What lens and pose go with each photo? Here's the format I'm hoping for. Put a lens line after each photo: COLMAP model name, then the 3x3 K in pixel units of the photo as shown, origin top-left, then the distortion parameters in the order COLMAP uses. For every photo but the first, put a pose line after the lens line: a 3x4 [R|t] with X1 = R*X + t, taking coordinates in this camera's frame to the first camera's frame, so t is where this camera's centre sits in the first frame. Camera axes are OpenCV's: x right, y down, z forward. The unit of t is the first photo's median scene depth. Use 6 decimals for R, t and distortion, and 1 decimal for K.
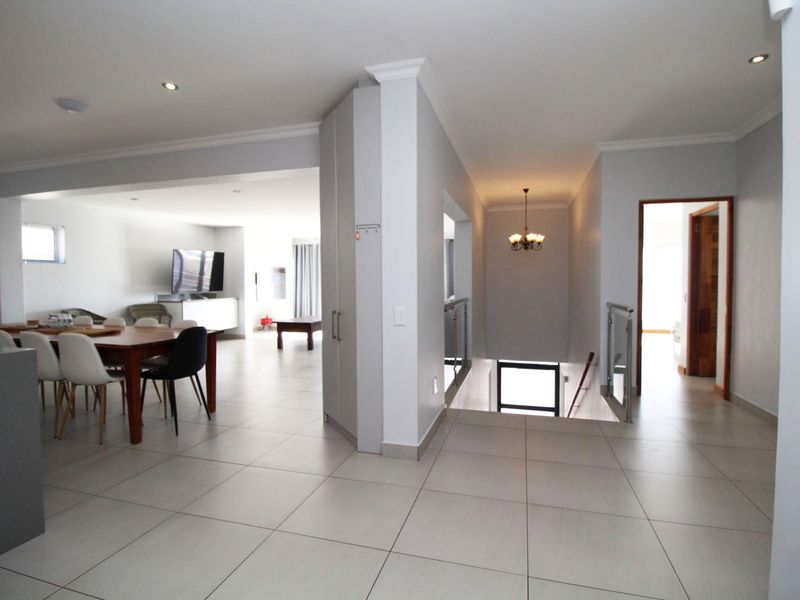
lens RADIAL K [[420.2, 0, 397.6], [0, 420.2, 295.5], [0, 0, 1]] dist [0.002463, -0.013948]
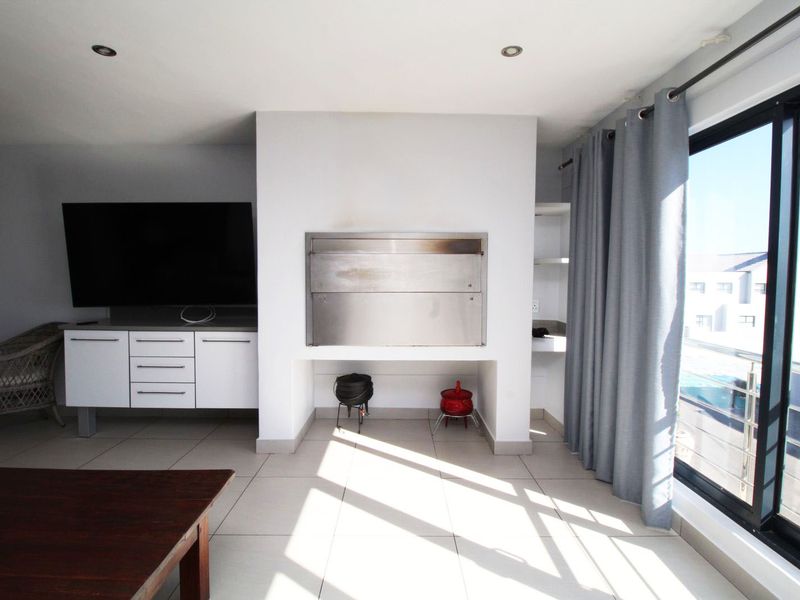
lens RADIAL K [[420.2, 0, 397.6], [0, 420.2, 295.5], [0, 0, 1]] dist [0.002463, -0.013948]
pose [[0.293823, 0.057714, -0.954116, -0.020075], [-0.042701, 0.997972, 0.047217, -0.051904], [0.954906, 0.026868, 0.295691, 1.235506]]
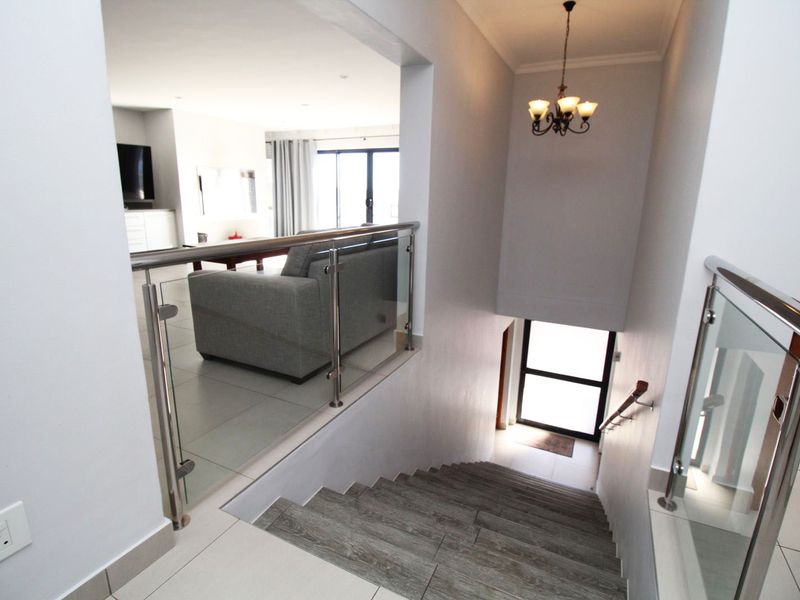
lens RADIAL K [[420.2, 0, 397.6], [0, 420.2, 295.5], [0, 0, 1]] dist [0.002463, -0.013948]
pose [[0.984021, 0.064788, -0.165846, 0.188718], [-0.030867, 0.979418, 0.199467, -0.006830], [0.175355, -0.191161, 0.965768, 0.378713]]
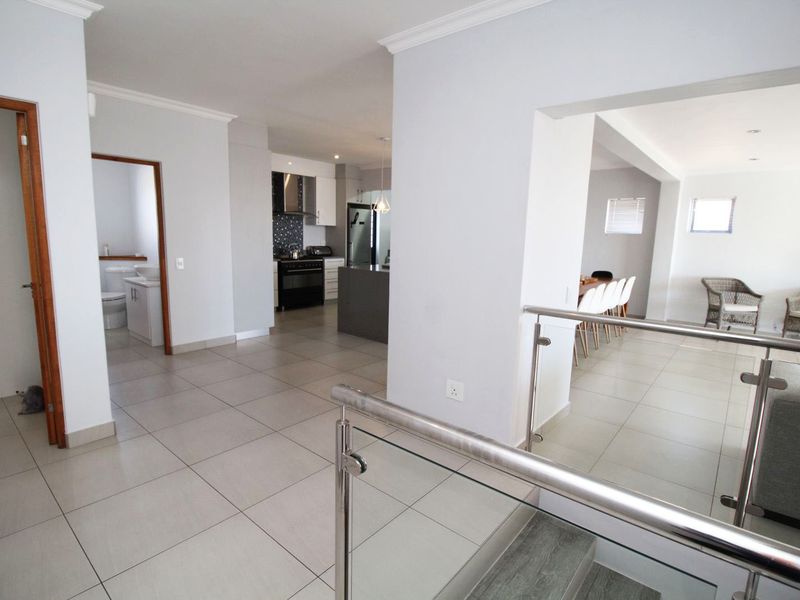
lens RADIAL K [[420.2, 0, 397.6], [0, 420.2, 295.5], [0, 0, 1]] dist [0.002463, -0.013948]
pose [[-0.397950, 0.131377, -0.907952, 0.404892], [-0.055139, 0.984479, 0.166617, -0.044618], [0.915749, 0.116369, -0.384529, 0.566114]]
